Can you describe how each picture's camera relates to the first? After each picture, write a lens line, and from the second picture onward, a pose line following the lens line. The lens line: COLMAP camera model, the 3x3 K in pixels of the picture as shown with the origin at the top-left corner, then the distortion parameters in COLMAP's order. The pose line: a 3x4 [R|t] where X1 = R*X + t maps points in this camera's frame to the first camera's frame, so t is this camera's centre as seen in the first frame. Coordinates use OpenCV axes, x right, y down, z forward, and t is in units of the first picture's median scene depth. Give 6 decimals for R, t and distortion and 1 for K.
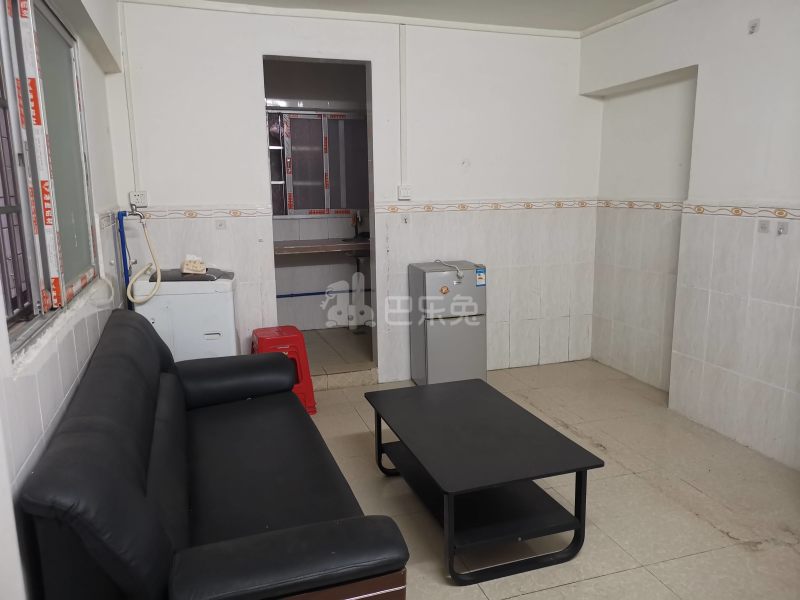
lens RADIAL K [[592.0, 0, 400.0], [0, 592.0, 300.0], [0, 0, 1]] dist [0.003297, 0.000899]
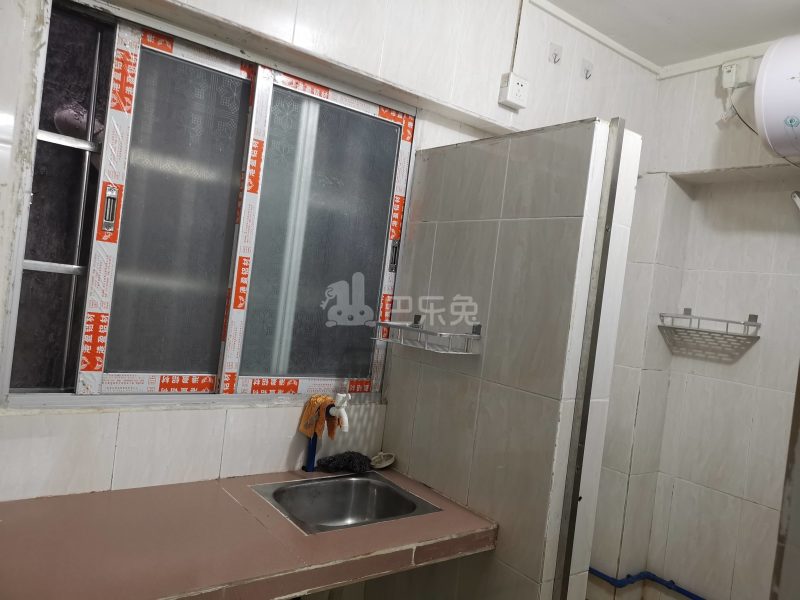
lens RADIAL K [[592.0, 0, 400.0], [0, 592.0, 300.0], [0, 0, 1]] dist [0.003297, 0.000899]
pose [[0.945145, 0.123607, 0.302360, -0.137296], [-0.076616, 0.983705, -0.162650, -0.150741], [-0.317538, 0.130563, 0.939214, 0.697367]]
